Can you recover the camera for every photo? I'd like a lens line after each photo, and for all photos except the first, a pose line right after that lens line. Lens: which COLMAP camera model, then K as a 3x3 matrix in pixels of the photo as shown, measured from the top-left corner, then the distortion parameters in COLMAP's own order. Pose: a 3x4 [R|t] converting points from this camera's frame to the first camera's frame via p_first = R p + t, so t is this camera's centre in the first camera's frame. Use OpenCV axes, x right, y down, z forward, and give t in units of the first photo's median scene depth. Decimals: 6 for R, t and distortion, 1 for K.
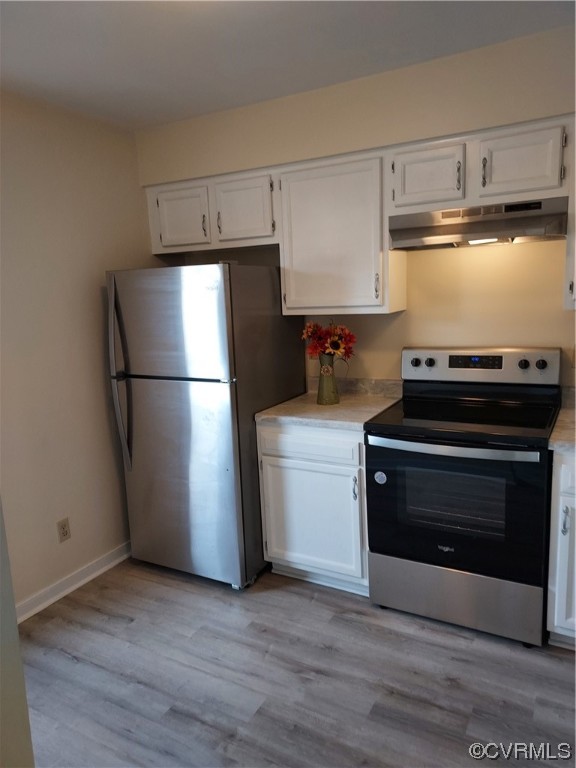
lens RADIAL K [[548.7, 0, 284.2], [0, 548.7, 383.5], [0, 0, 1]] dist [0.043116, -0.018696]
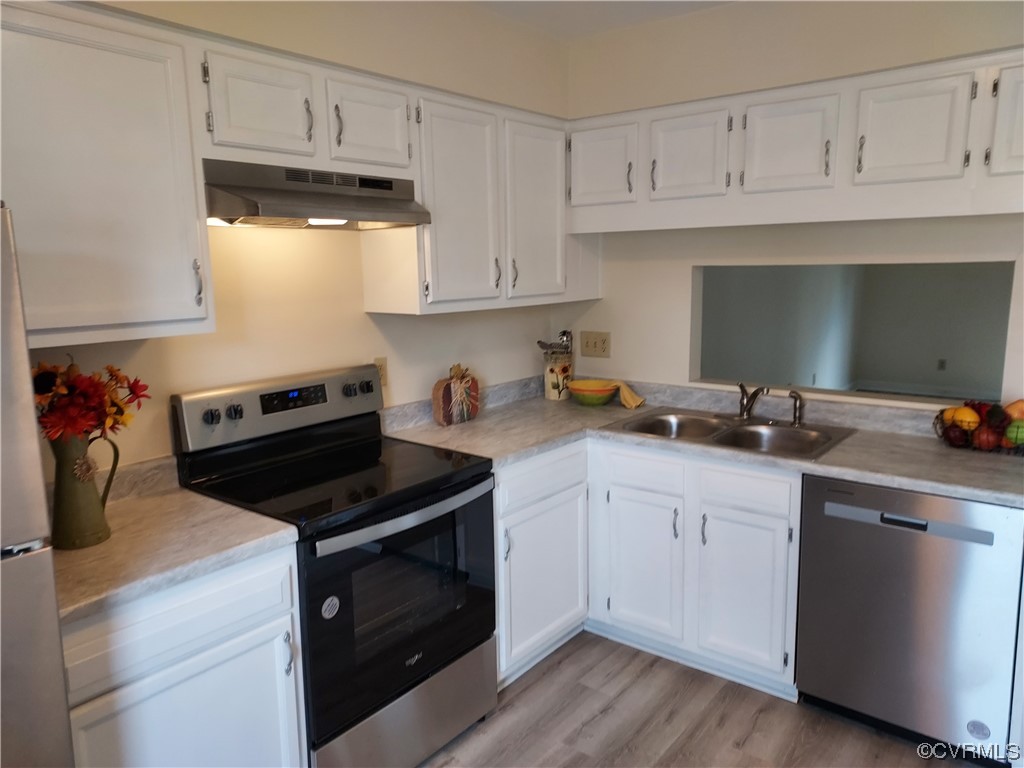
lens RADIAL K [[731.7, 0, 507.9], [0, 731.7, 383.5], [0, 0, 1]] dist [0.043116, -0.018696]
pose [[0.159271, -0.113567, 0.980681, -0.510763], [0.191209, 0.978100, 0.082214, -0.085015], [-0.968541, 0.174421, 0.177498, 0.613583]]
